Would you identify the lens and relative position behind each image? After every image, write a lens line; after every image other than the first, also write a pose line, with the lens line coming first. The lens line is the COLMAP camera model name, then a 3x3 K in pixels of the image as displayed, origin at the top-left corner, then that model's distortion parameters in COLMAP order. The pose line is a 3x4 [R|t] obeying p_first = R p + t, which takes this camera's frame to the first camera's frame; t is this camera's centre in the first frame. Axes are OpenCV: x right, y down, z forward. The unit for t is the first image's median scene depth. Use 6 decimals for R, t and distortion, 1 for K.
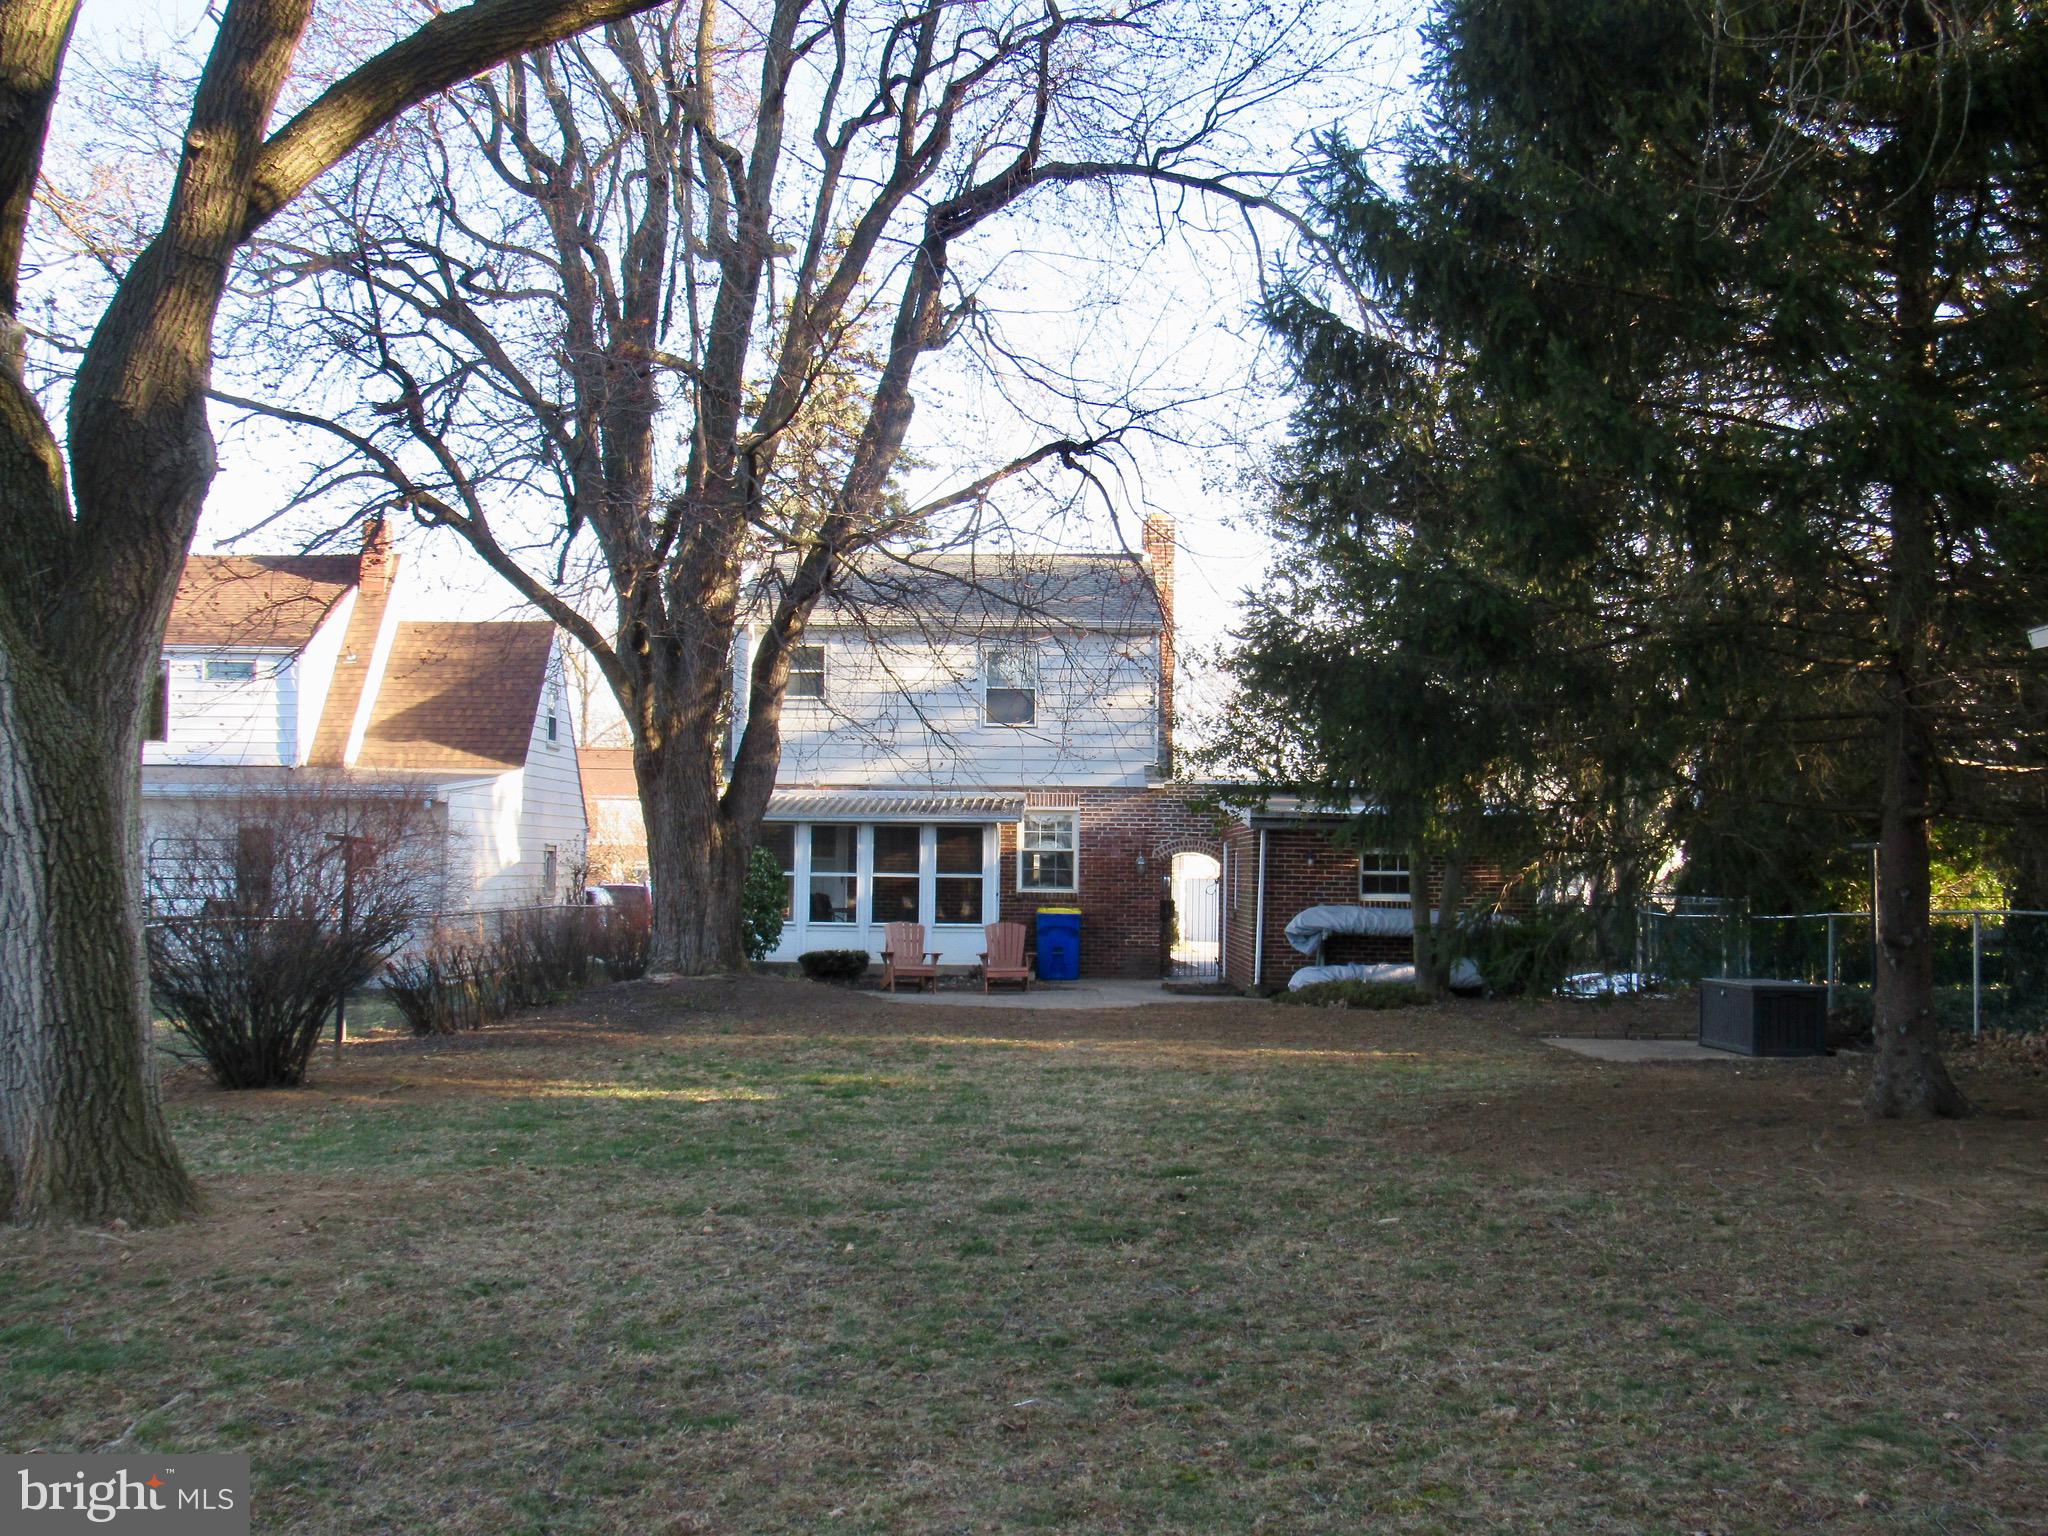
lens RADIAL K [[2337.2, 0, 1024.2], [0, 2337.2, 768.2], [0, 0, 1]] dist [0.000527, 0.000000]
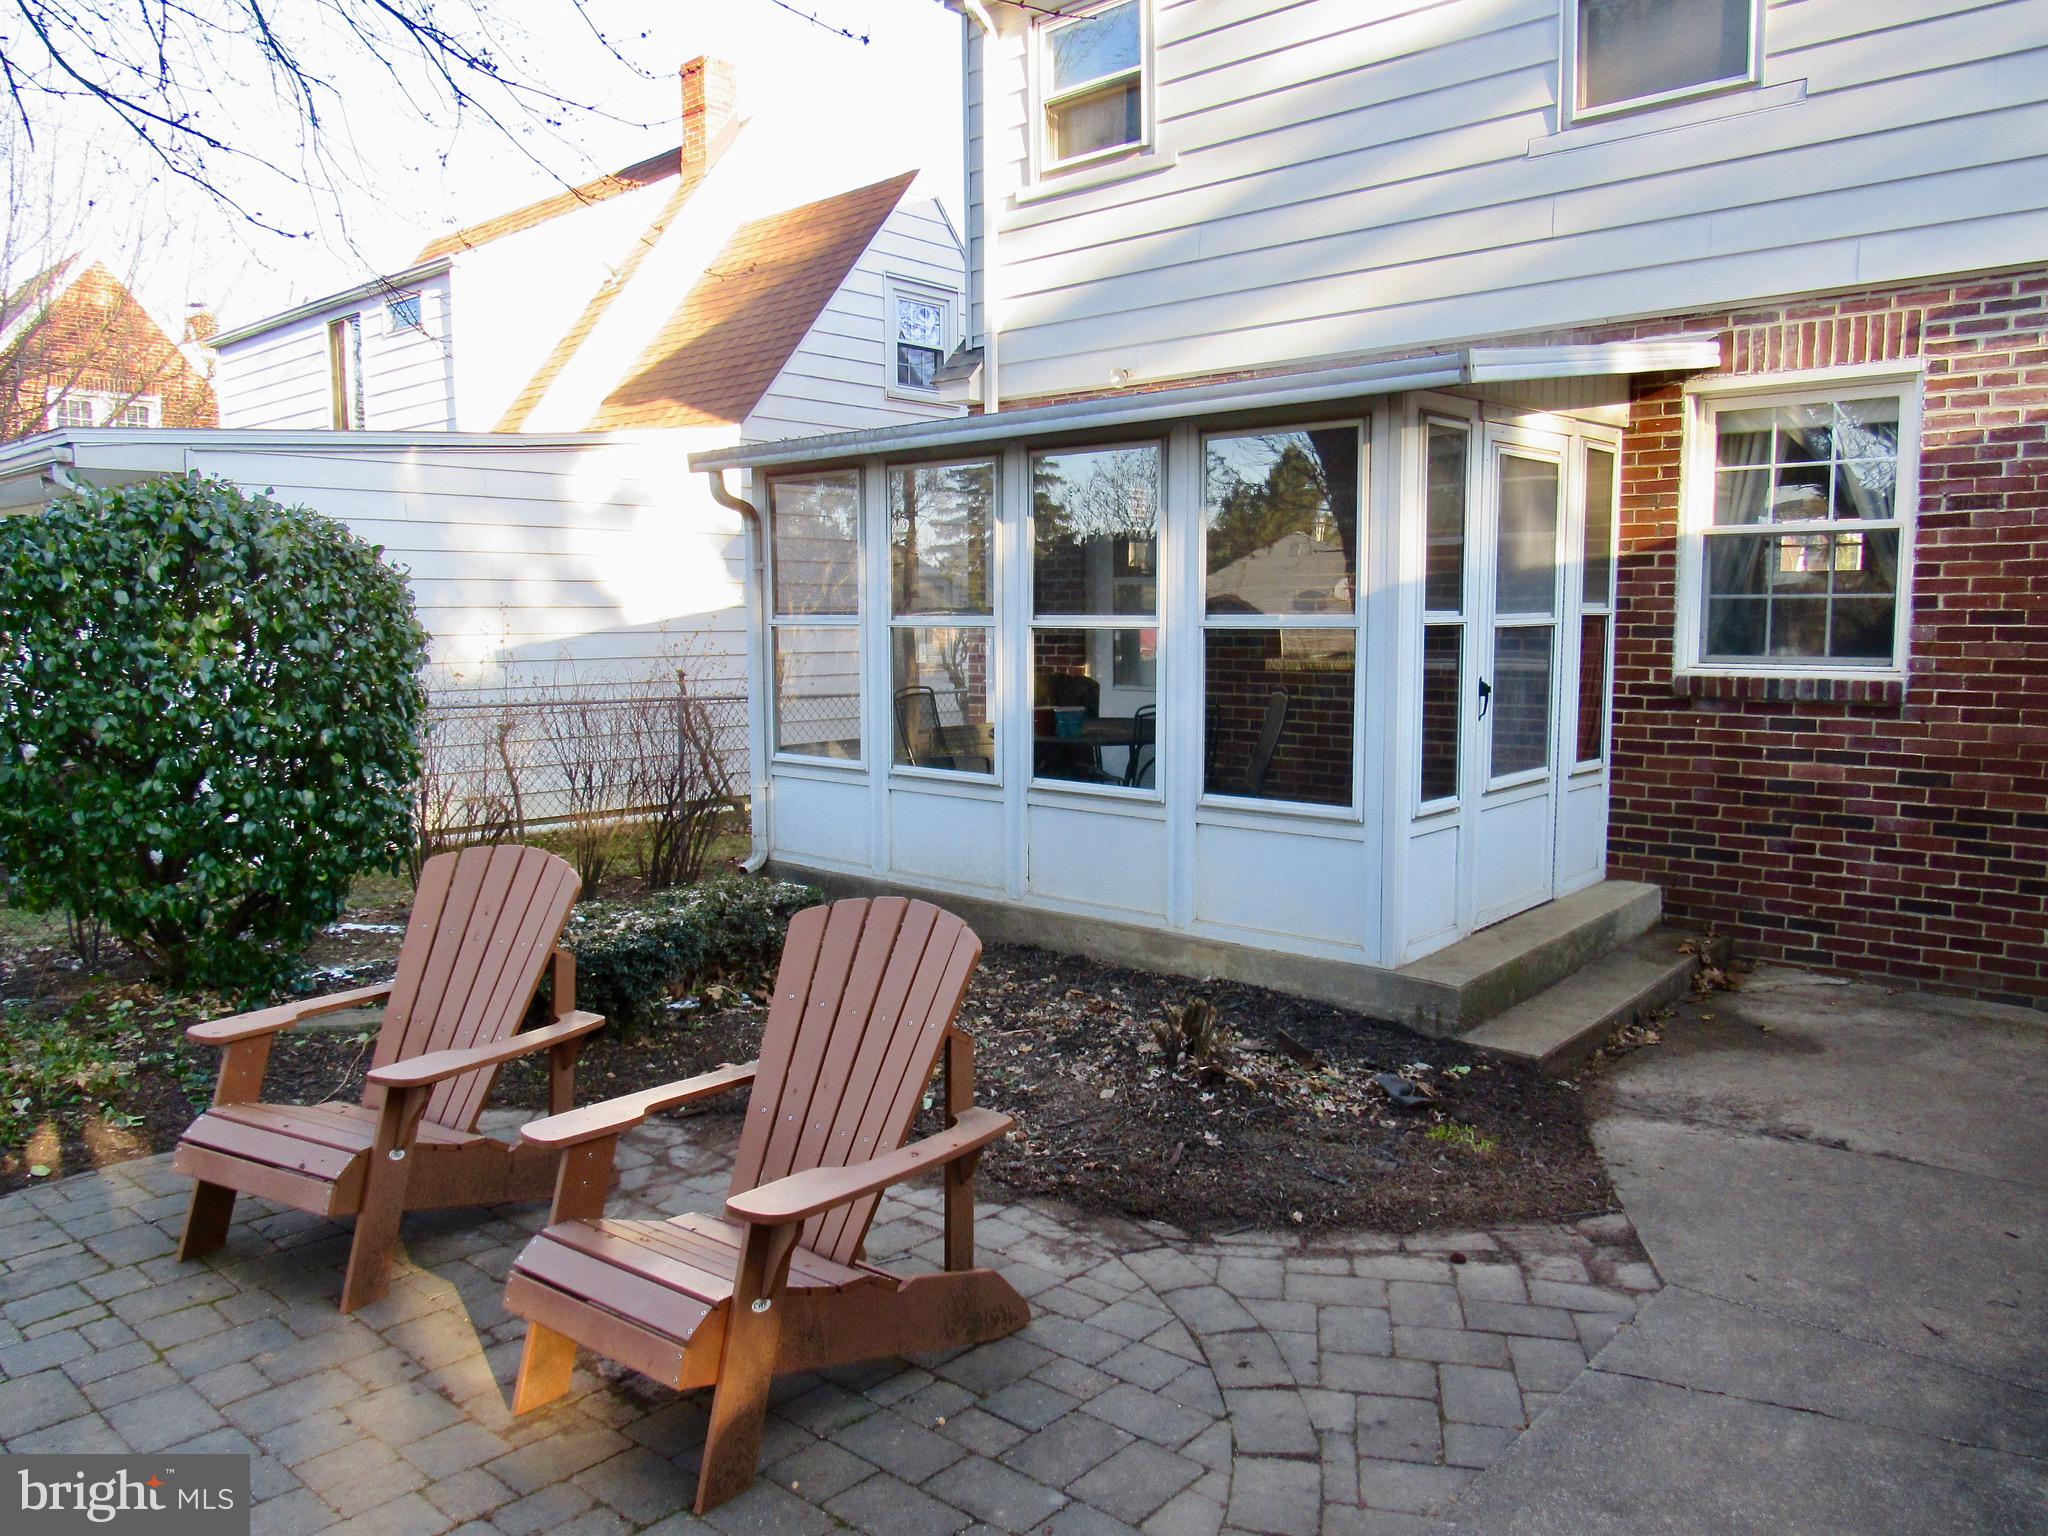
lens RADIAL K [[1477.9, 0, 1024.3], [0, 1477.9, 765.9], [0, 0, 1]] dist [0.001749, 0.000981]
pose [[0.777098, 0.055704, -0.626909, 0.052003], [0.034949, 0.990719, 0.131353, 0.036805], [0.628408, -0.123984, 0.767939, 0.798262]]
